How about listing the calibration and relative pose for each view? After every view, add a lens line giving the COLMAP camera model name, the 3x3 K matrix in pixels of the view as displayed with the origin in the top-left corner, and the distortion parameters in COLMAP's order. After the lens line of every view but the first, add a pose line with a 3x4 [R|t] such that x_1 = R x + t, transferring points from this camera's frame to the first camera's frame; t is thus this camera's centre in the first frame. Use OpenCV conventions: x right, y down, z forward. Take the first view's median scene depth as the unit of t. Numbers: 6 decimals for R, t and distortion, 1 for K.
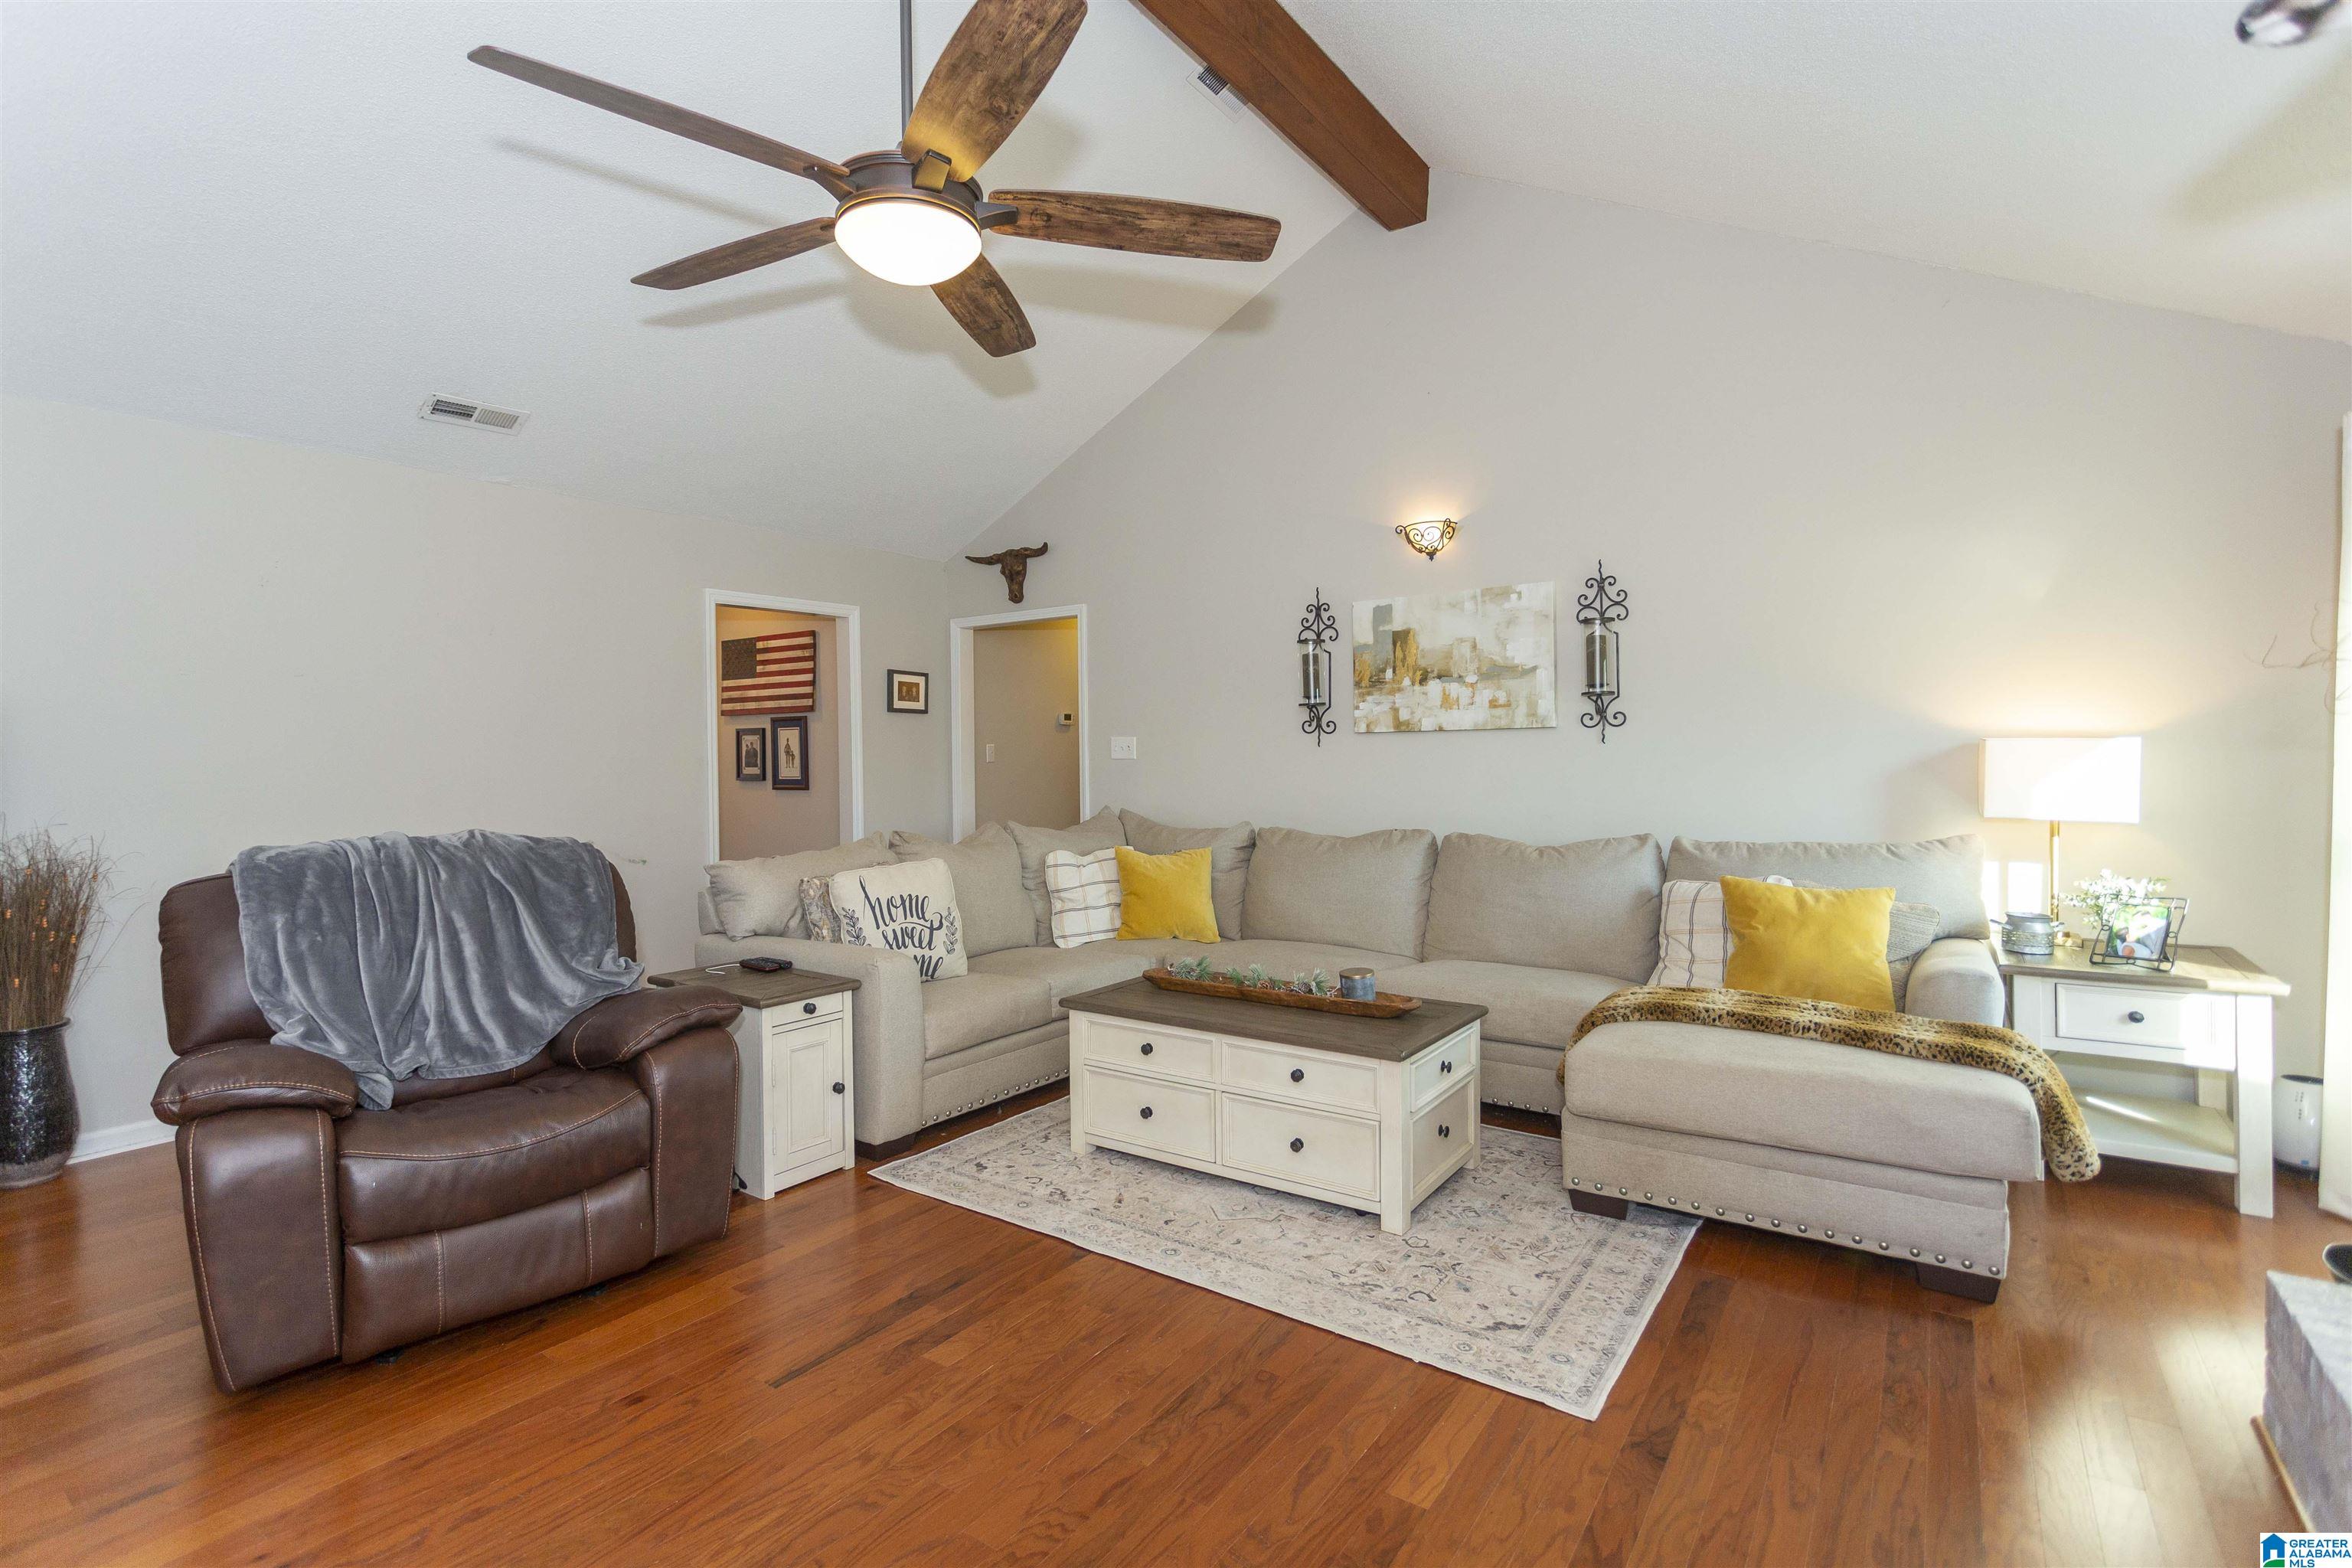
lens RADIAL K [[1129.3, 0, 1167.4], [0, 1129.3, 777.9], [0, 0, 1]] dist [0.001265, 0.004176]
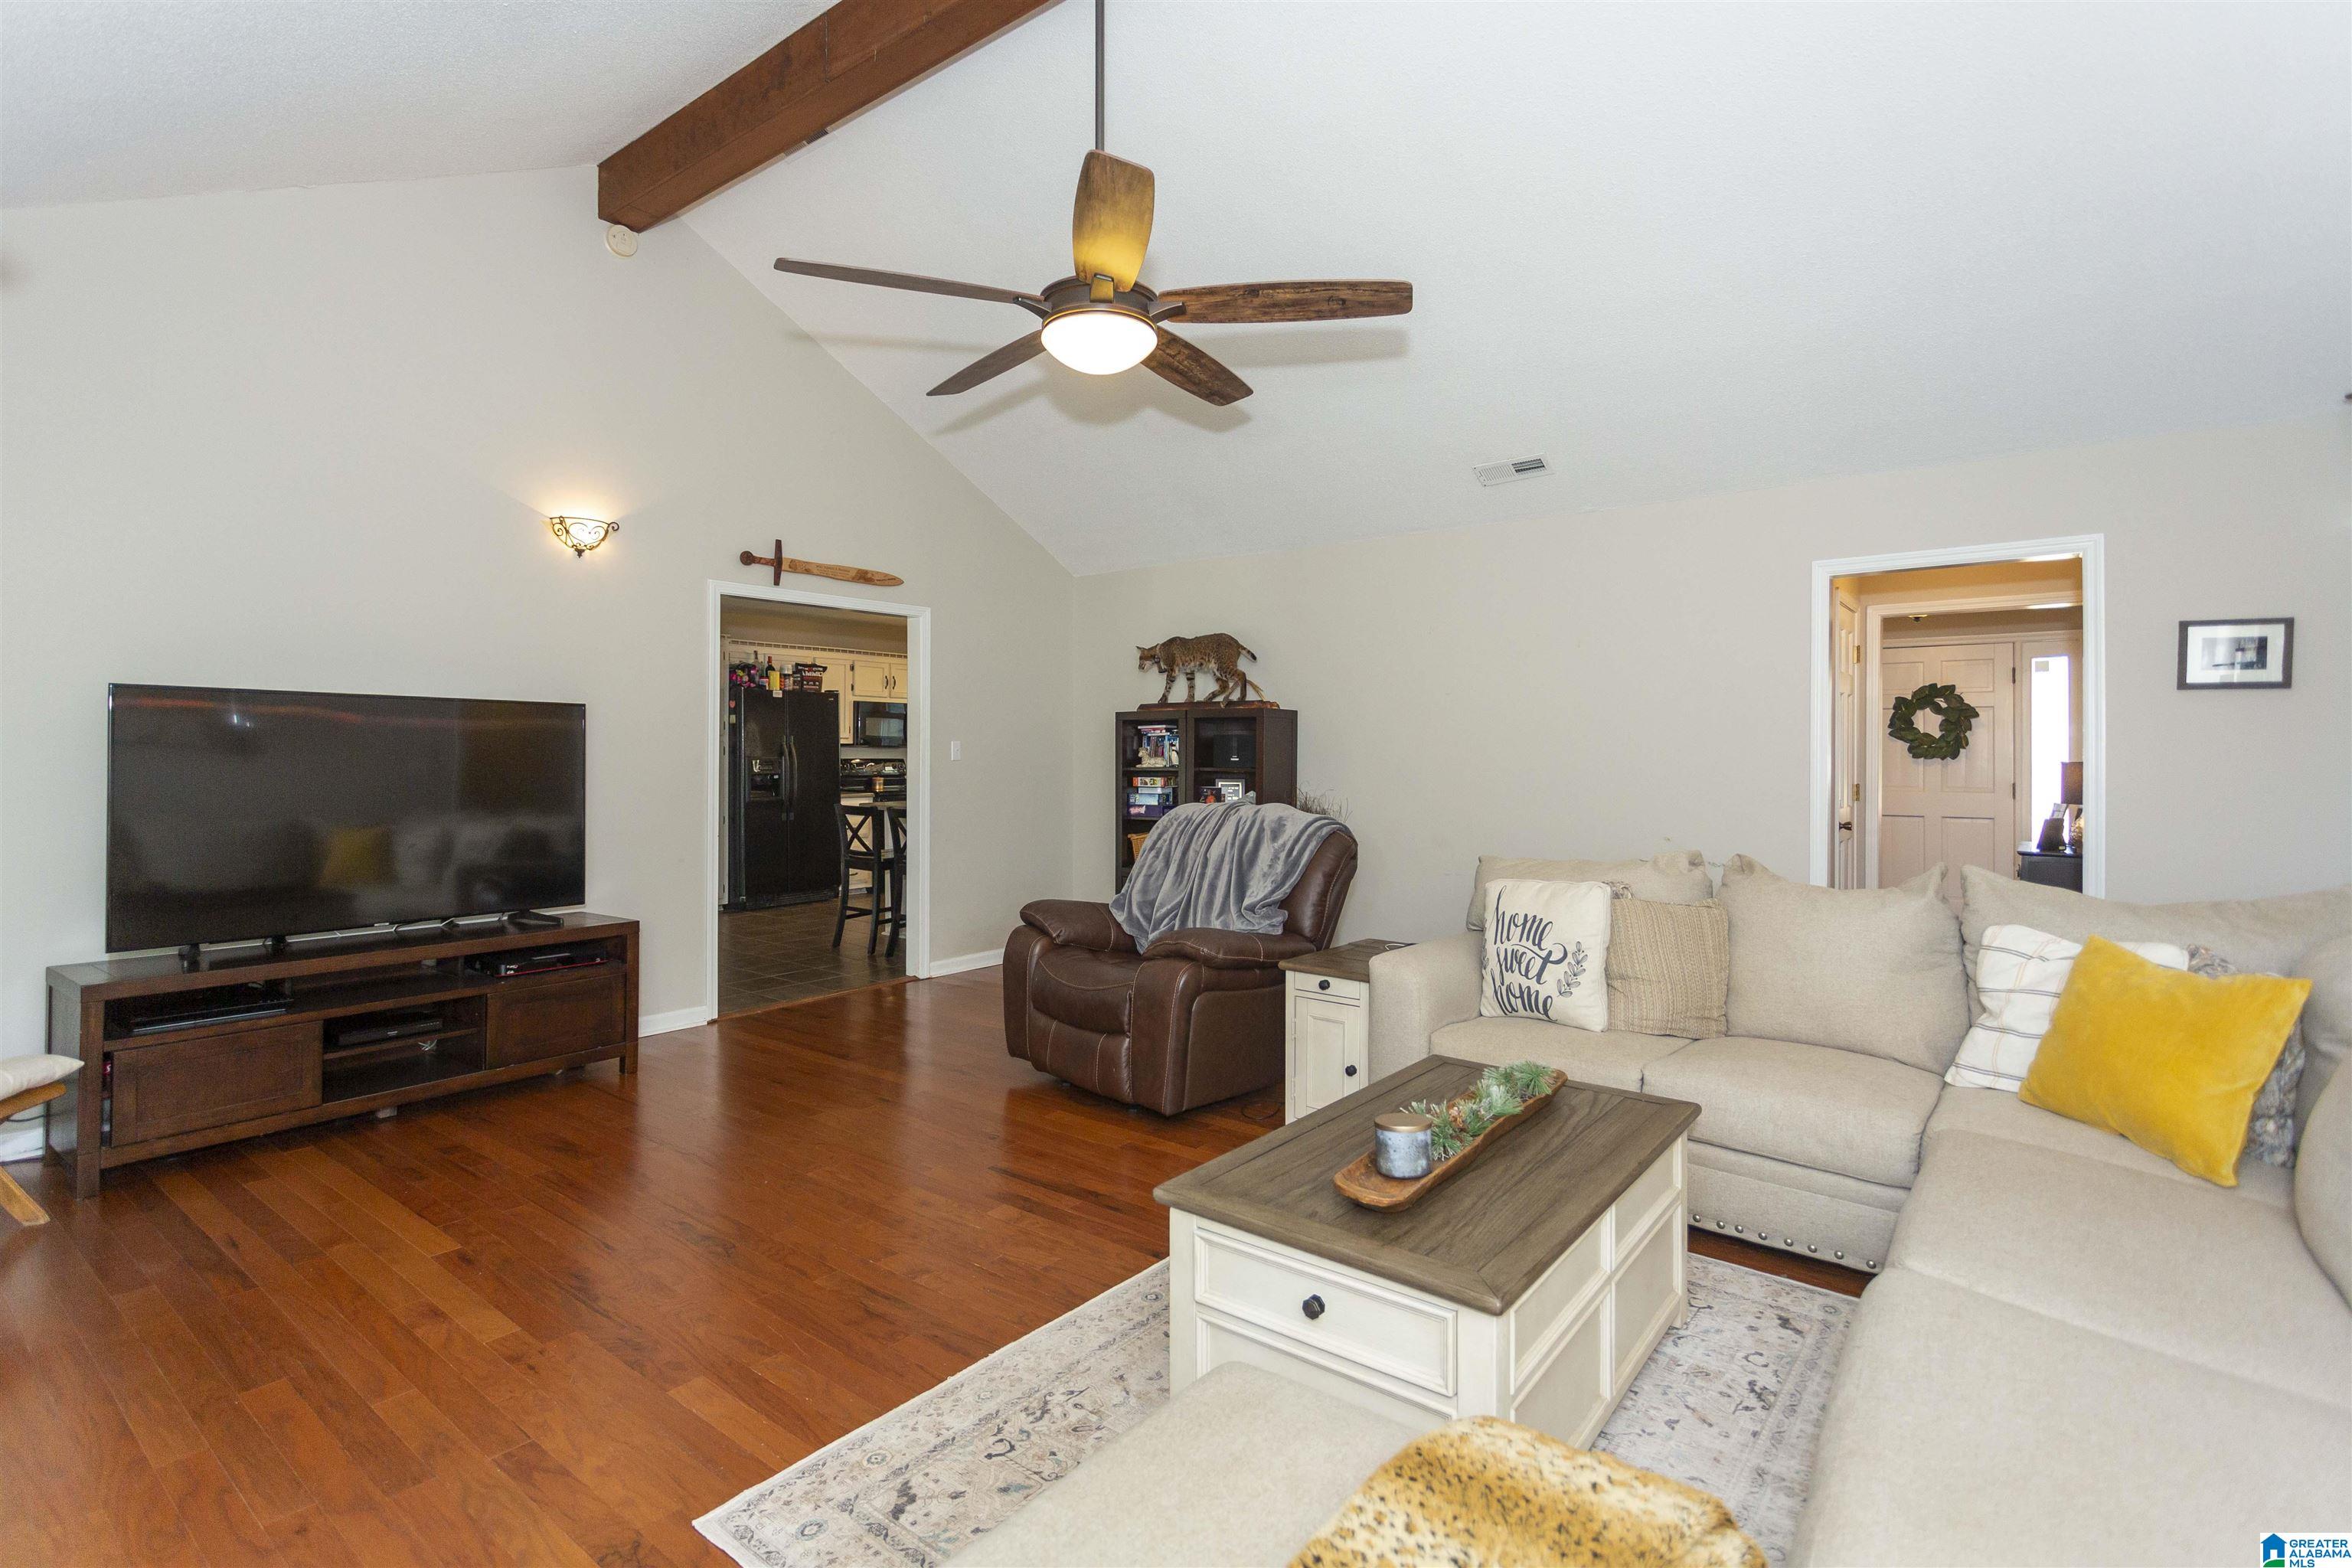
lens RADIAL K [[1129.3, 0, 1161.4], [0, 1129.3, 759.4], [0, 0, 1]] dist [0.001265, 0.004176]
pose [[-0.071018, 0.019237, -0.997290, 0.840307], [-0.026824, 0.999416, 0.021189, -0.036304], [0.997114, 0.028256, -0.070460, 0.972936]]
